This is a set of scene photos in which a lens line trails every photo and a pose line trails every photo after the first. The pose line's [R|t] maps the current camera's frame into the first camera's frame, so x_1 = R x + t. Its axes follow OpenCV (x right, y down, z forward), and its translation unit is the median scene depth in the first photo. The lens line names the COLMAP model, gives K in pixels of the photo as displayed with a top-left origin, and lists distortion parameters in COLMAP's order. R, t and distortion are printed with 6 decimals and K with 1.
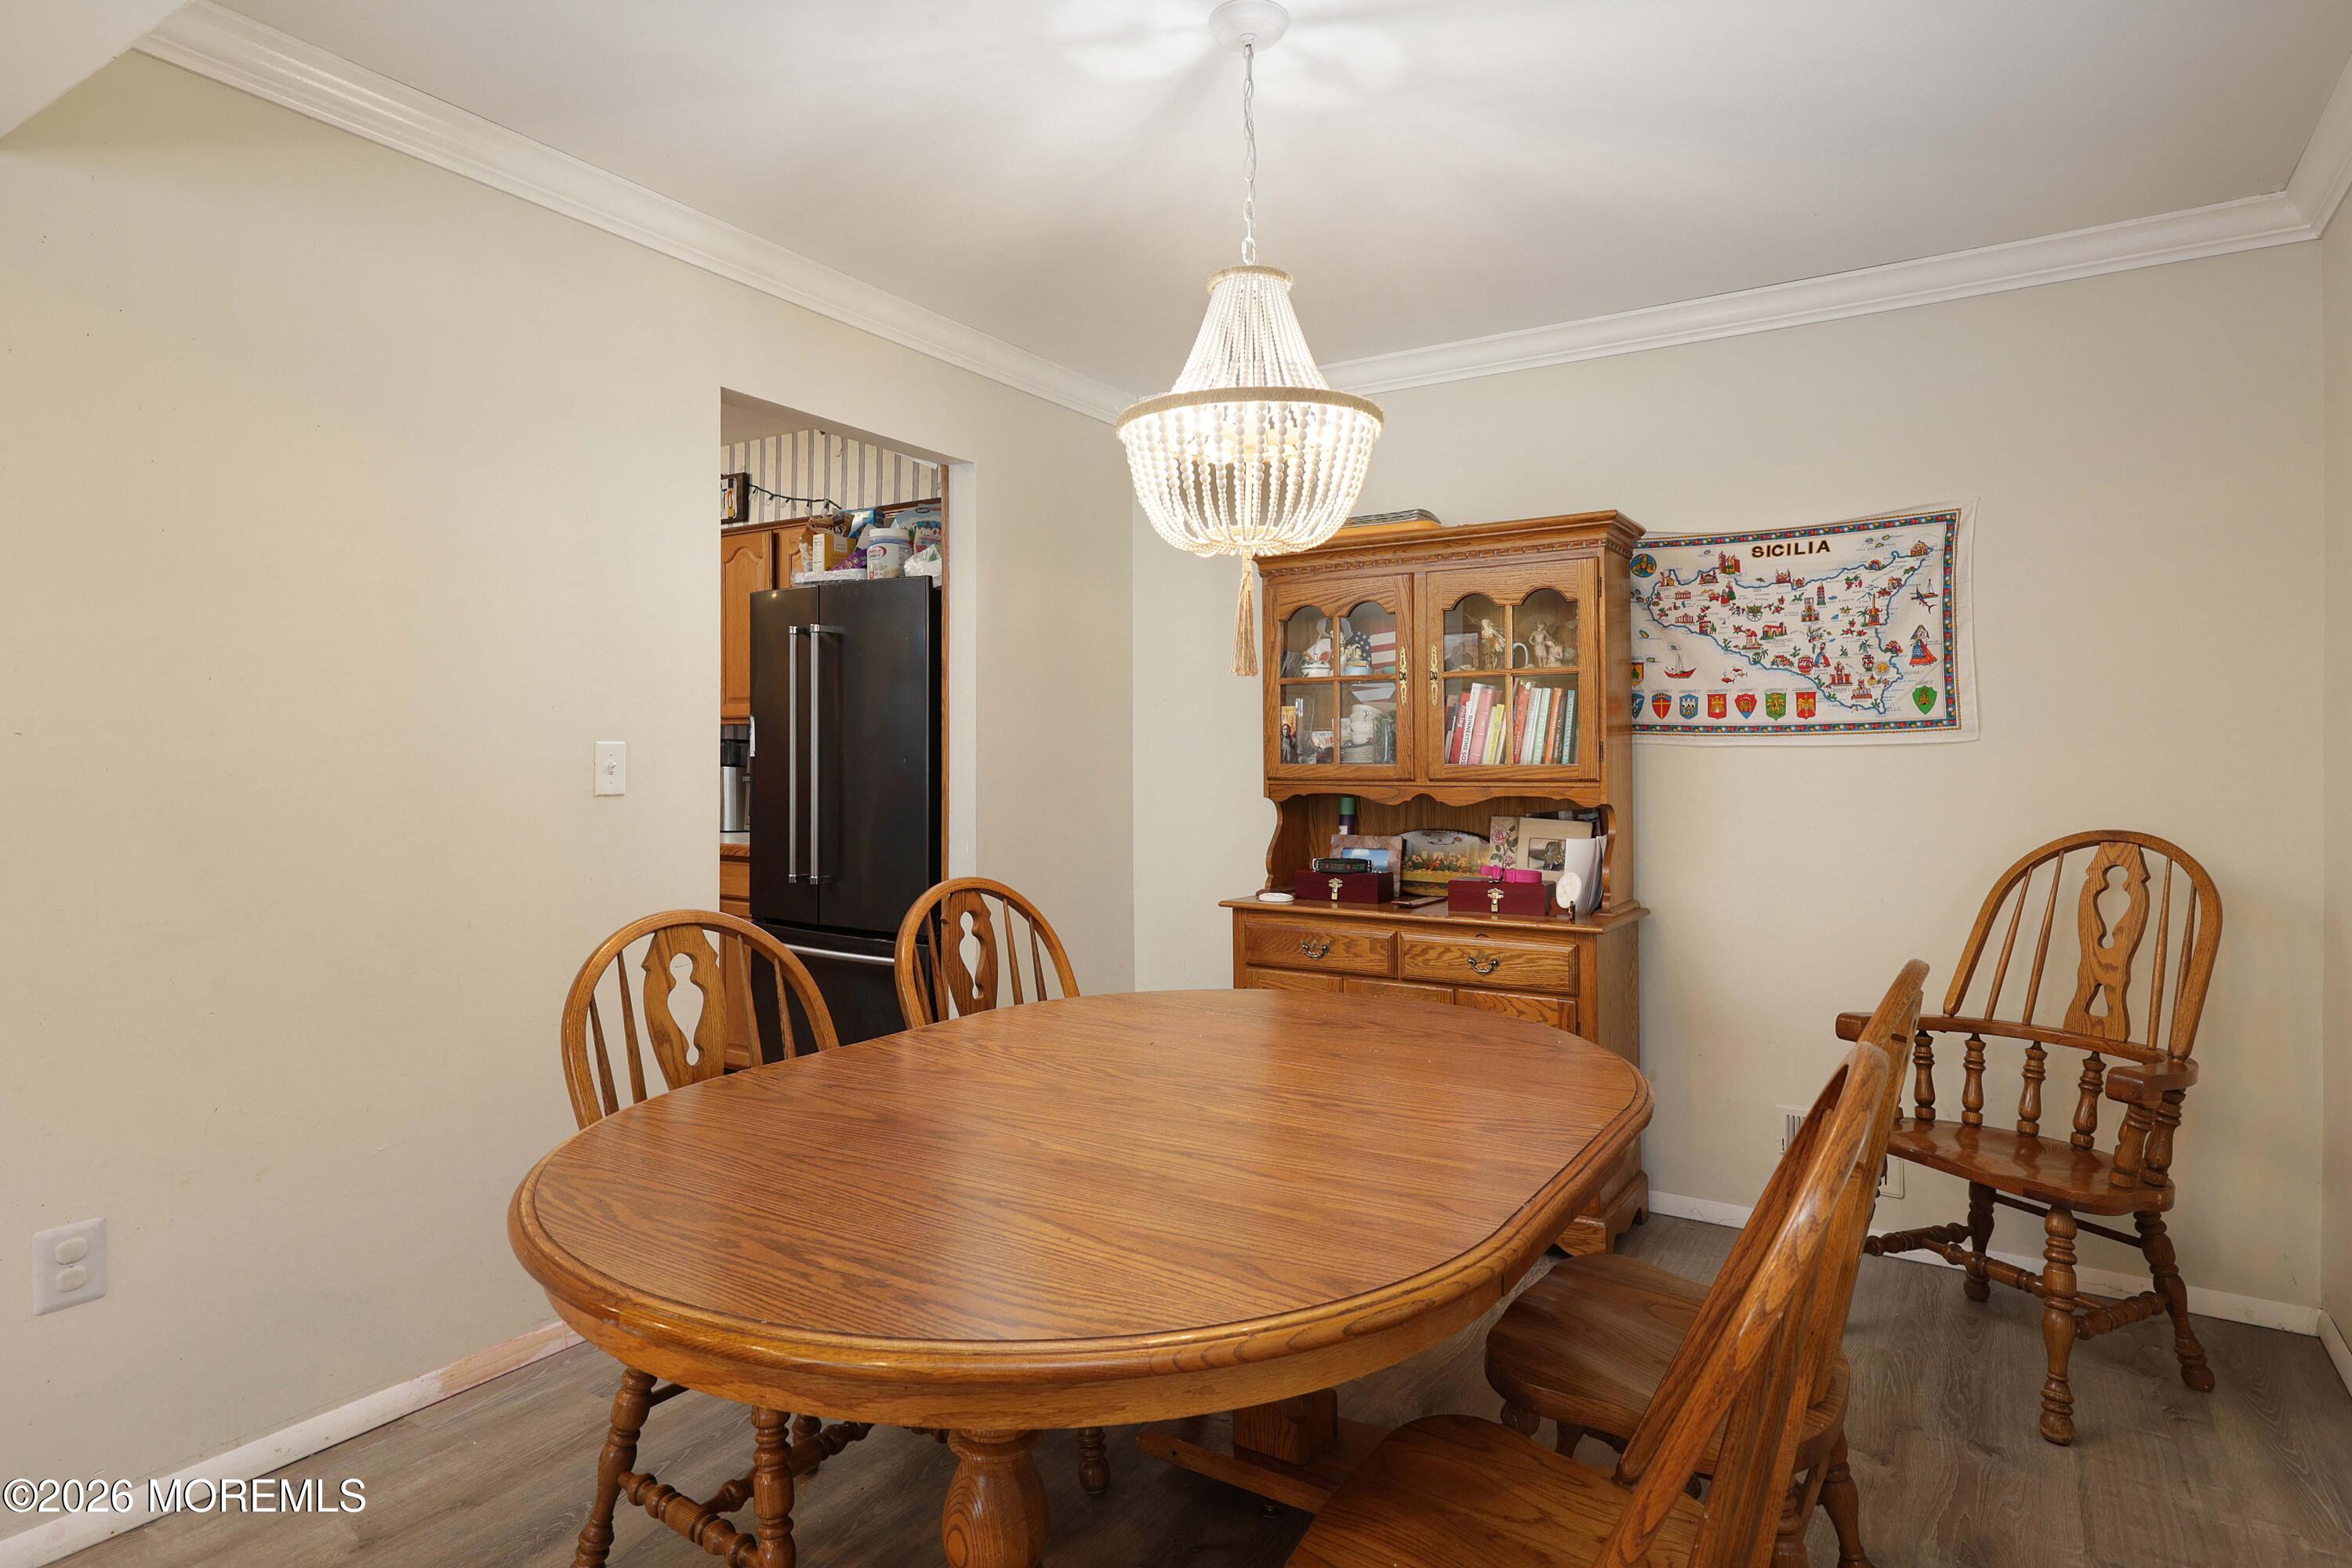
lens RADIAL K [[1246.1, 0, 1176.0], [0, 1246.1, 784.0], [0, 0, 1]] dist [0.002041, 0.000011]
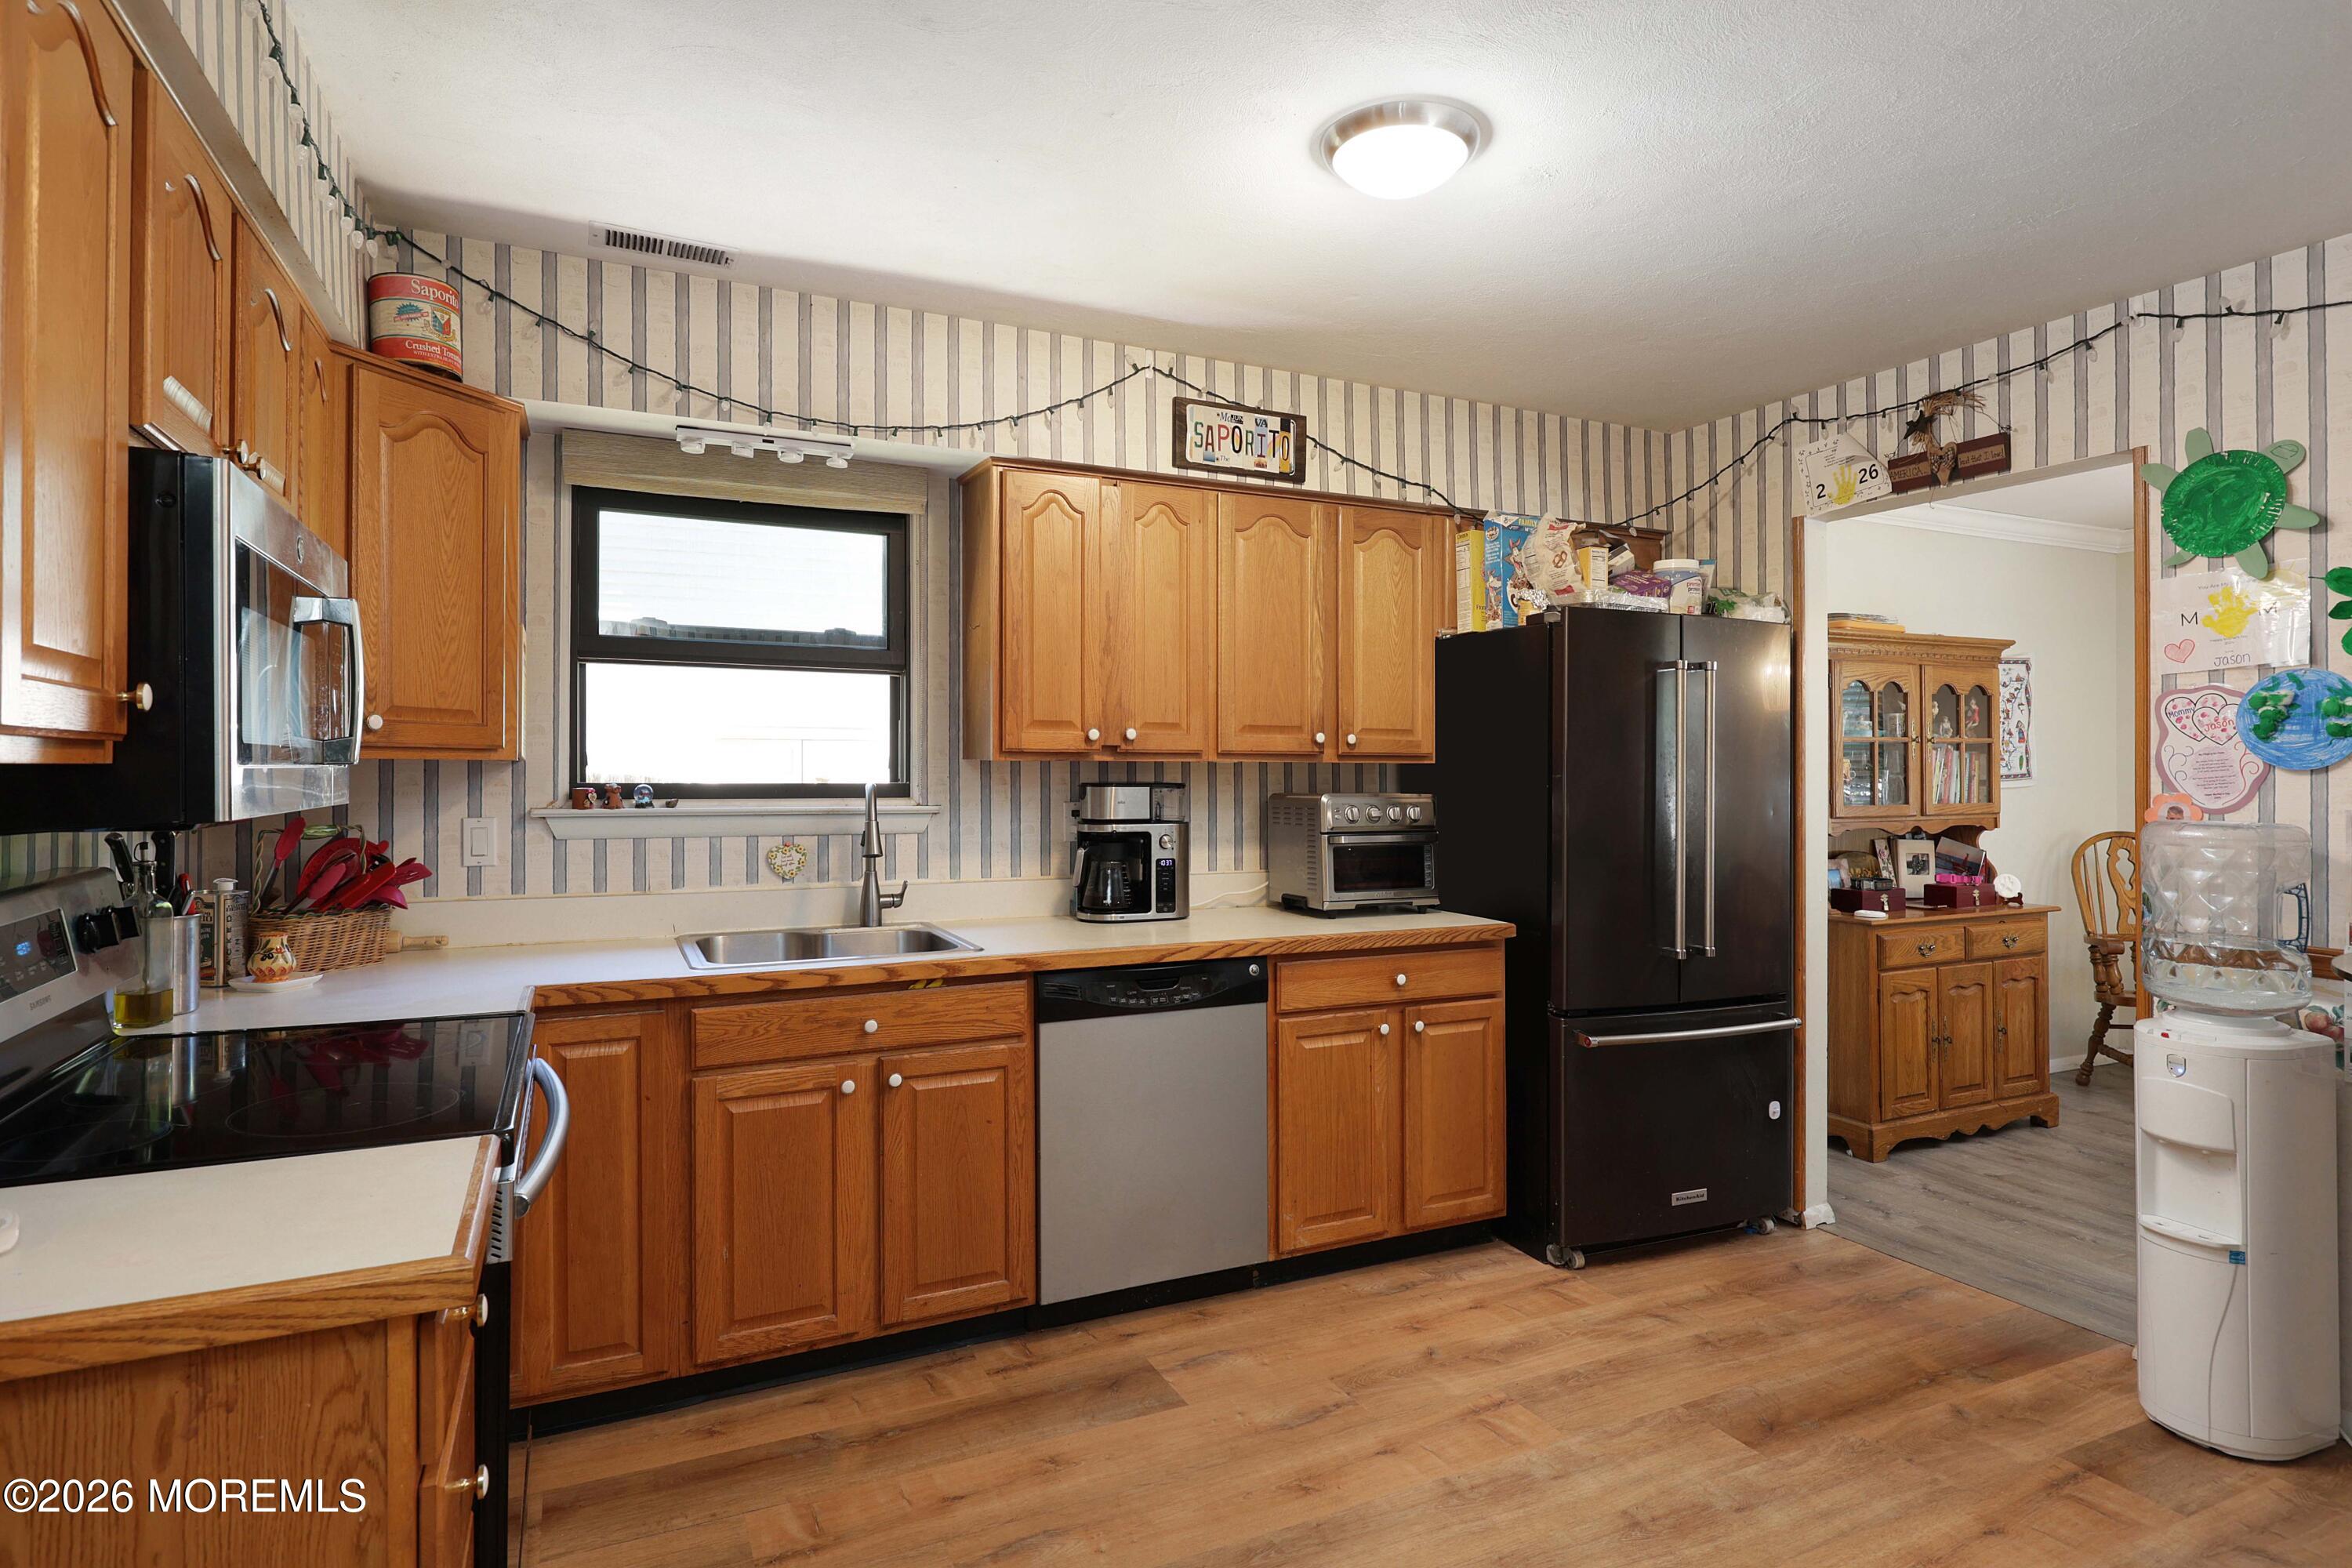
lens RADIAL K [[1257.5, 0, 1183.0], [0, 1257.5, 757.4], [0, 0, 1]] dist [-0.001206, -0.000138]
pose [[0.539186, 0.002595, 0.842183, -1.015795], [0.010395, 0.999899, -0.009737, -0.045047], [-0.842123, 0.014005, 0.539104, 0.676106]]
